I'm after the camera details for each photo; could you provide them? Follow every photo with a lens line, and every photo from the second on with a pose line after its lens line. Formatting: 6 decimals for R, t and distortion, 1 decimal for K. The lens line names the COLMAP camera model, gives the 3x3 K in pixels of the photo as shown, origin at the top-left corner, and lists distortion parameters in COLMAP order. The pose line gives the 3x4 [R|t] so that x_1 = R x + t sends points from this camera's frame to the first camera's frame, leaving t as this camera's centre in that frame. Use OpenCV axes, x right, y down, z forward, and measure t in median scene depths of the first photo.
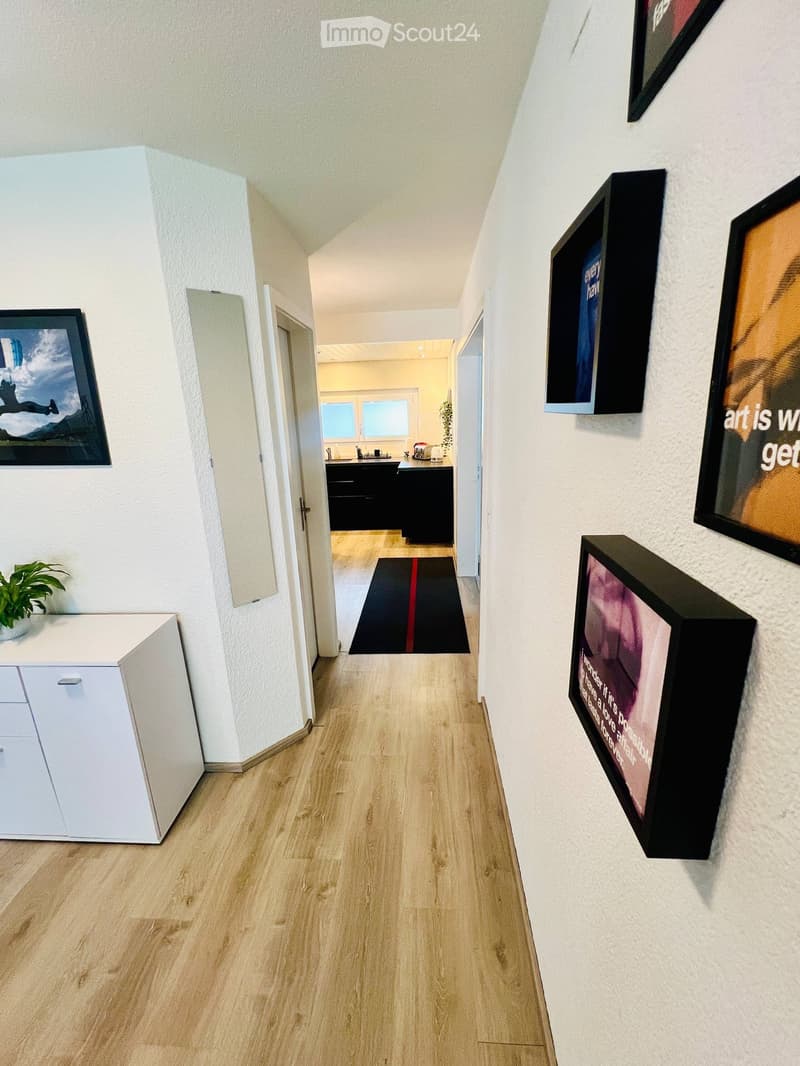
lens RADIAL K [[444.0, 0, 401.4], [0, 444.0, 531.6], [0, 0, 1]] dist [-0.000129, -0.000073]
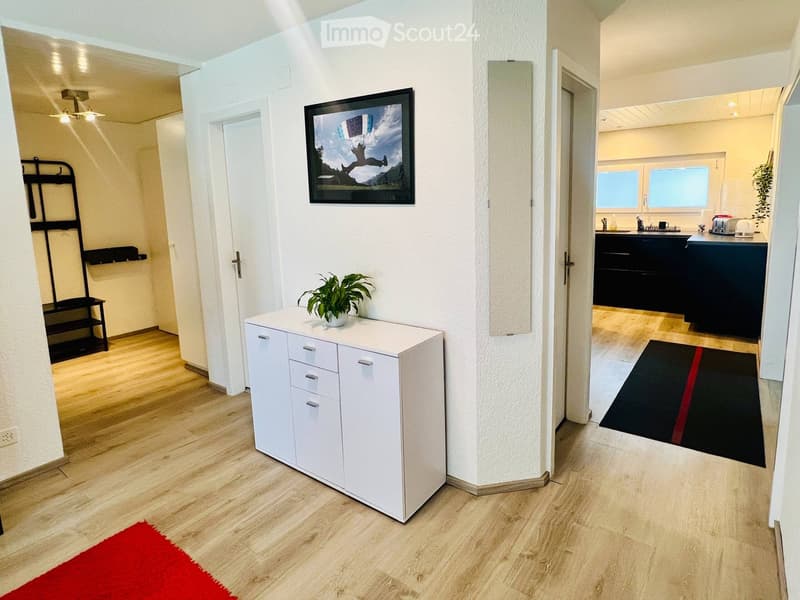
lens RADIAL K [[451.5, 0, 405.6], [0, 451.5, 262.2], [0, 0, 1]] dist [-0.000778, -0.000440]
pose [[0.836131, 0.086463, -0.541673, 0.036180], [-0.143218, 0.987657, -0.063421, 0.086332], [0.529503, 0.130605, 0.838194, -0.069530]]
